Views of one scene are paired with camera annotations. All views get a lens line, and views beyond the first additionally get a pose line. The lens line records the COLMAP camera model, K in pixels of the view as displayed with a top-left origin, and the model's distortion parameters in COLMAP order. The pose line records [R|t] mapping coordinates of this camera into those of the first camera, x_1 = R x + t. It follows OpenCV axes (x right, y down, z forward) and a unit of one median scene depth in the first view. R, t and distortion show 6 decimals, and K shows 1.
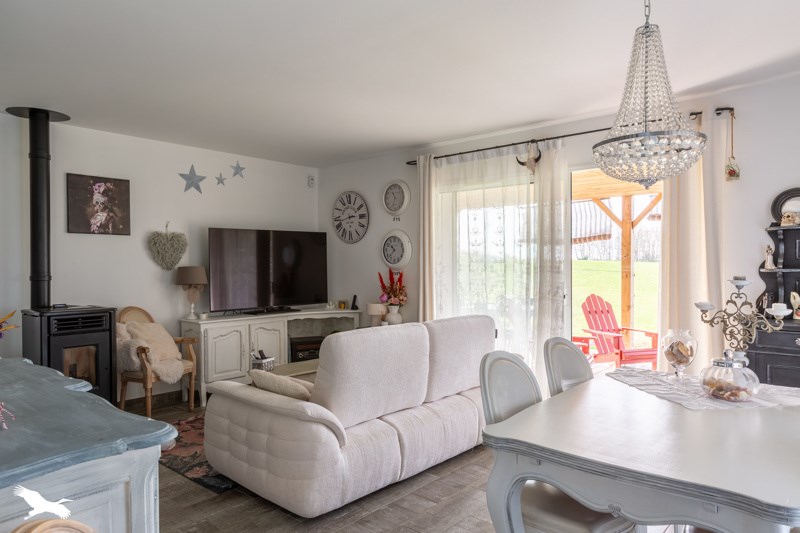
lens RADIAL K [[531.9, 0, 400.0], [0, 531.9, 266.5], [0, 0, 1]] dist [-0.025690, -0.002346]
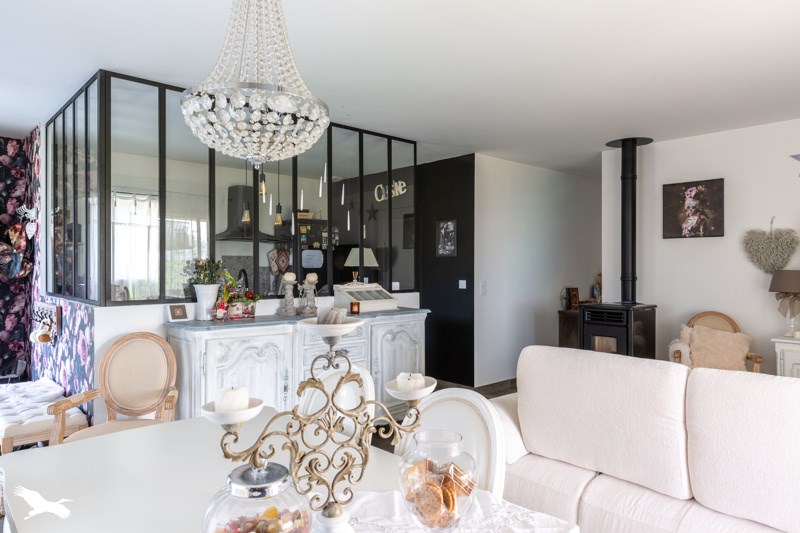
lens RADIAL K [[531.9, 0, 400.0], [0, 531.9, 266.5], [0, 0, 1]] dist [-0.025690, -0.002346]
pose [[-0.137265, 0.001877, -0.990533, 0.520739], [-0.006949, 0.999972, 0.002858, -0.004539], [0.990510, 0.007275, -0.137248, 0.582305]]
